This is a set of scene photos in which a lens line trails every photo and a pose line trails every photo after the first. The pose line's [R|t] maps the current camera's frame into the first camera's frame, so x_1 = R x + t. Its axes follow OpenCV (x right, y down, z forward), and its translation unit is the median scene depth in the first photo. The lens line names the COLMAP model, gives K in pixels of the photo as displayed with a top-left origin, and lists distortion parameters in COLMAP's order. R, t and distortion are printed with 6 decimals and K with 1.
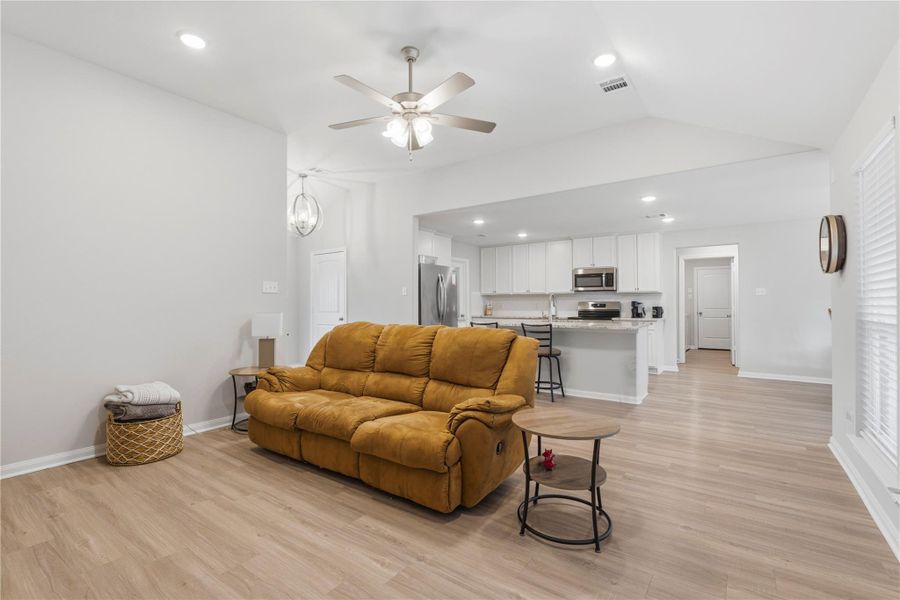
lens RADIAL K [[402.0, 0, 436.6], [0, 402.0, 299.1], [0, 0, 1]] dist [-0.000238, -0.000334]
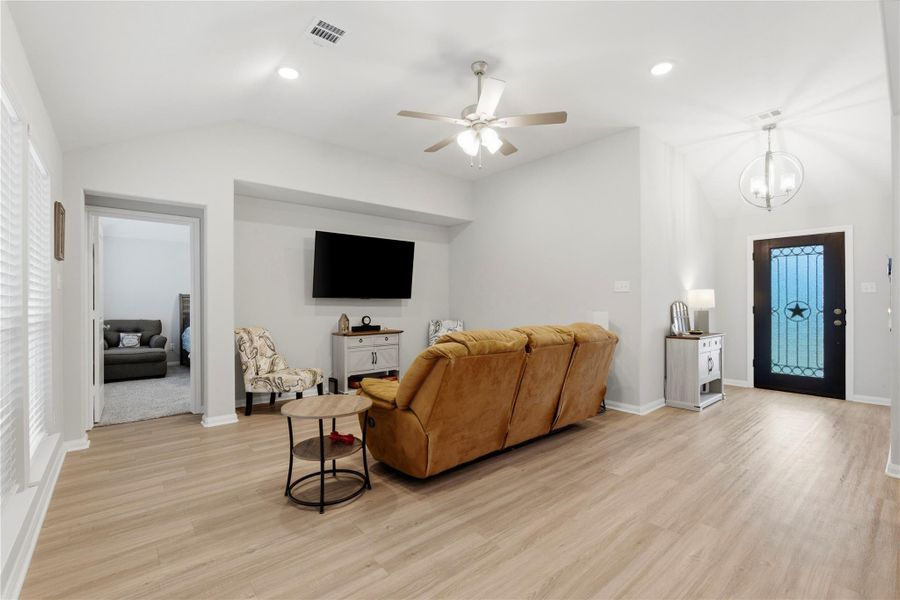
lens RADIAL K [[400.4, 0, 448.1], [0, 400.4, 301.2], [0, 0, 1]] dist [-0.002212, 0.000004]
pose [[-0.210689, -0.002726, -0.977549, 0.429012], [0.018263, 0.999811, -0.006724, 0.004433], [0.977382, -0.019270, -0.210600, 0.496269]]
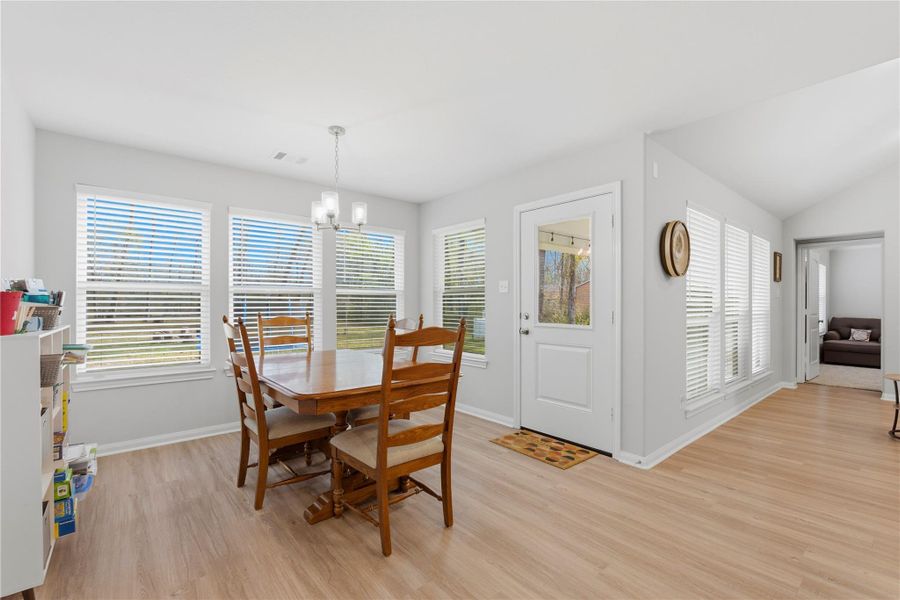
lens RADIAL K [[391.4, 0, 449.8], [0, 391.4, 307.9], [0, 0, 1]] dist [-0.002871, -0.000115]
pose [[-0.977247, -0.003438, 0.212077, 0.574873], [-0.004531, 0.999979, -0.004671, 0.008998], [-0.212056, -0.005526, -0.977242, 0.904879]]
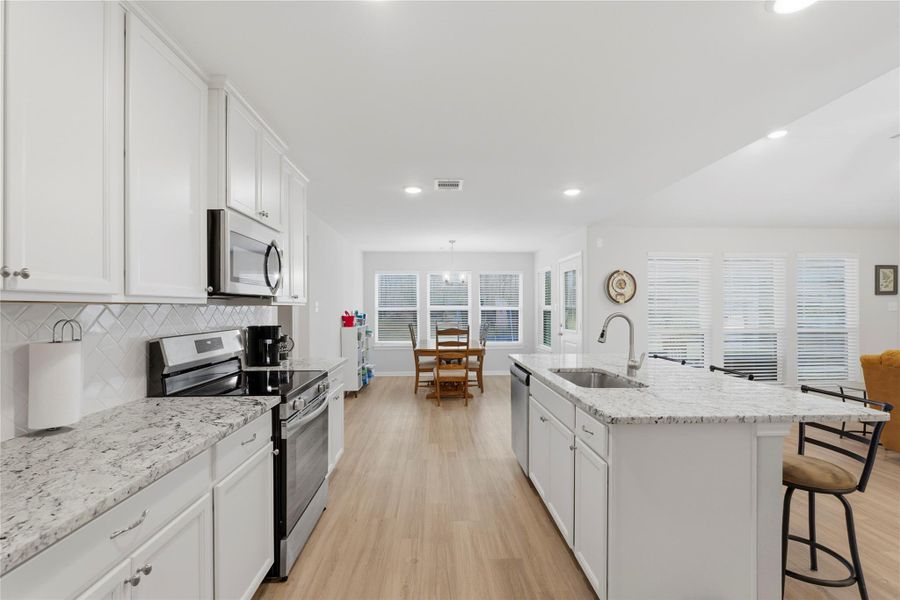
lens RADIAL K [[391.4, 0, 449.8], [0, 391.4, 307.9], [0, 0, 1]] dist [-0.002871, -0.000115]
pose [[-0.650423, 0.002158, 0.759569, 0.072902], [-0.008751, 0.999908, -0.010335, -0.010256], [-0.759522, -0.013369, -0.650345, 1.140183]]
